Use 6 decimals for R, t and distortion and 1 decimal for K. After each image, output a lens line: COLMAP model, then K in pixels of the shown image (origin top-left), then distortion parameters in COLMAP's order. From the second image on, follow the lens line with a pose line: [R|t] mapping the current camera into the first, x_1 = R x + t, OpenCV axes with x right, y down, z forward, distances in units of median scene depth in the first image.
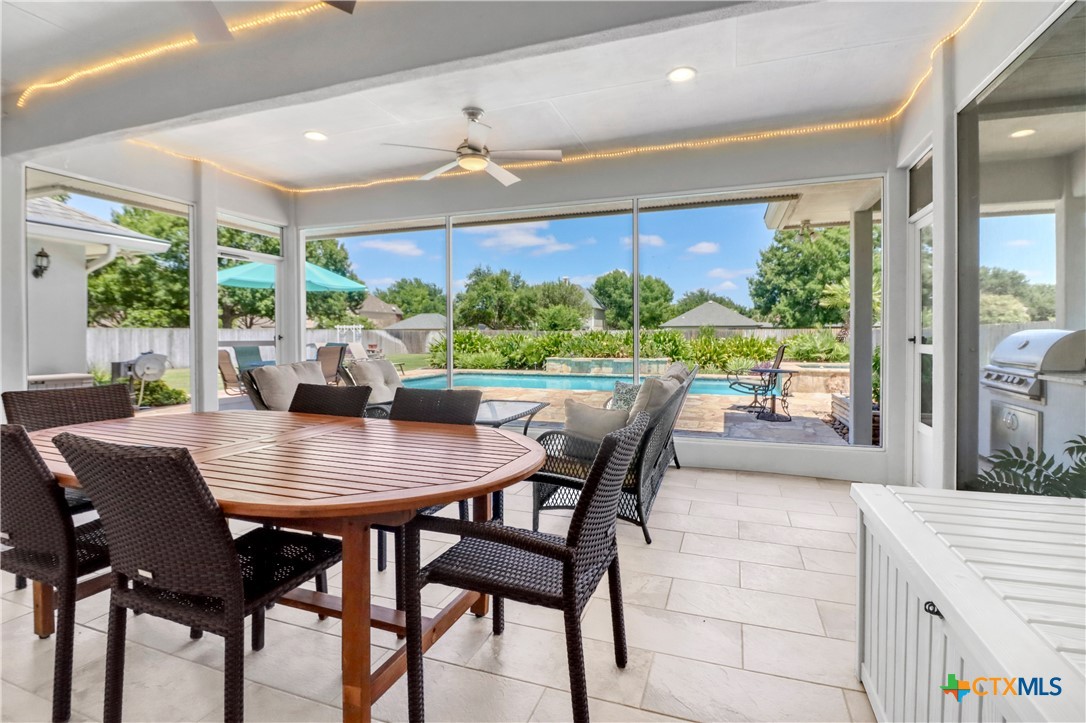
lens RADIAL K [[512.5, 0, 547.8], [0, 512.5, 334.5], [0, 0, 1]] dist [-0.000892, -0.002803]
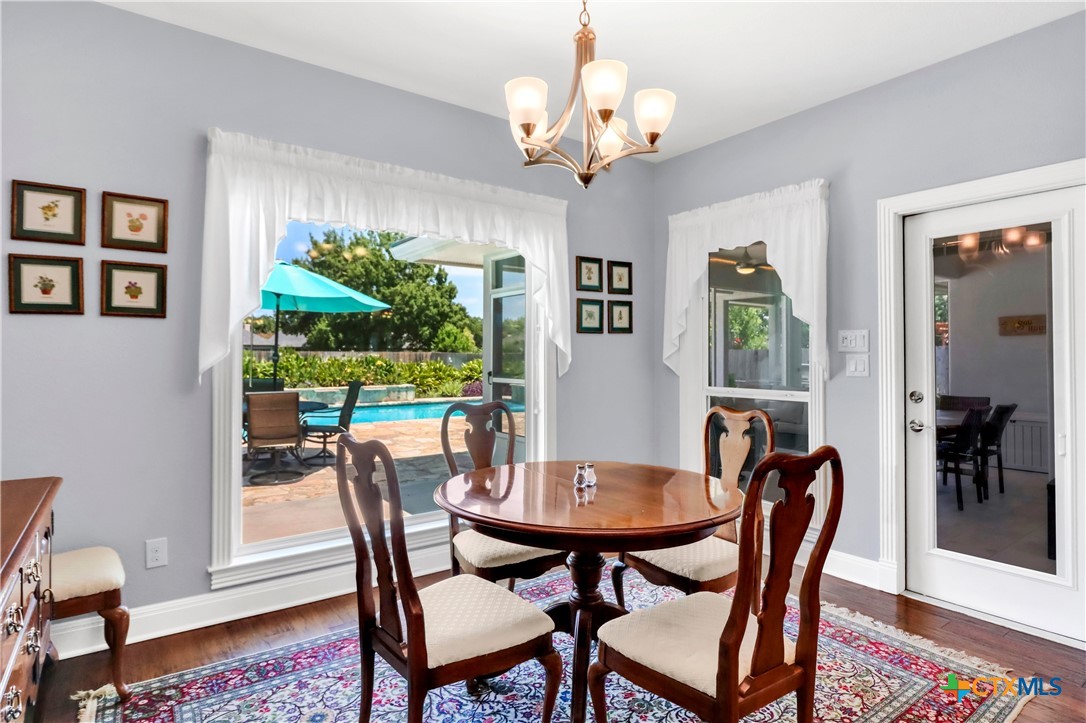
lens RADIAL K [[586.7, 0, 547.4], [0, 586.7, 348.7], [0, 0, 1]] dist [0.002382, -0.009964]
pose [[0.563330, 0.012364, 0.826140, -0.211183], [-0.006733, 0.999924, -0.010374, -0.005007], [-0.826205, 0.000281, 0.563370, 0.044590]]
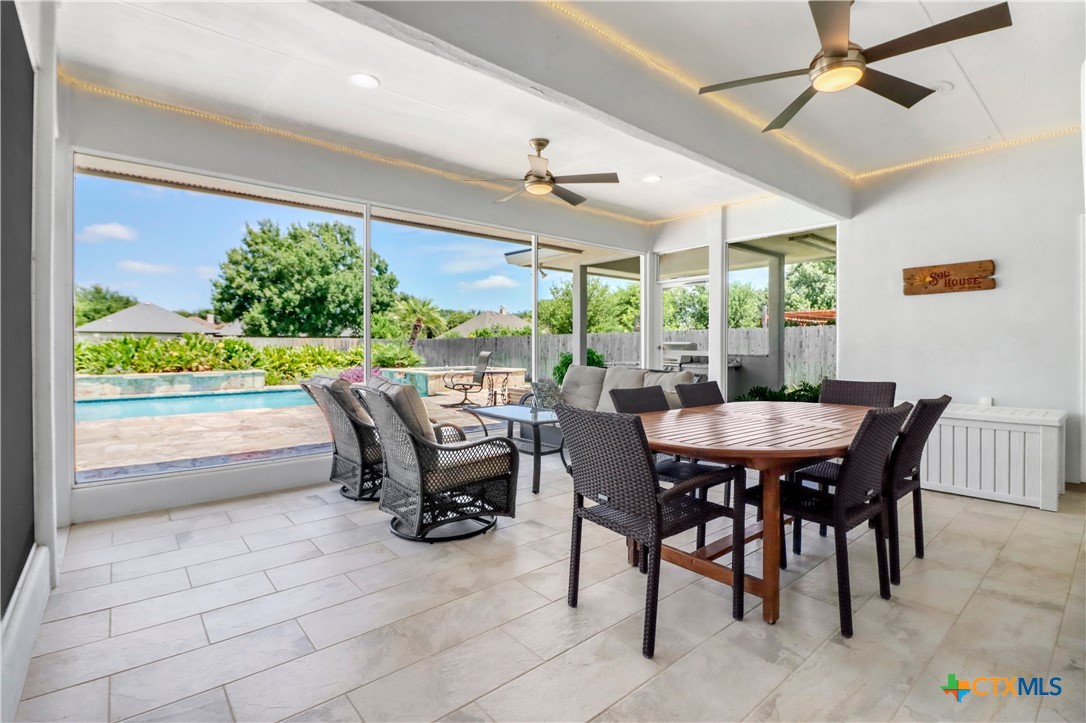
lens RADIAL K [[512.5, 0, 547.9], [0, 512.5, 347.9], [0, 0, 1]] dist [-0.000892, -0.002803]
pose [[0.498166, -0.003454, 0.867075, -0.108665], [-0.005064, 0.999963, 0.006893, -0.000072], [-0.867067, -0.007825, 0.498130, 0.042622]]
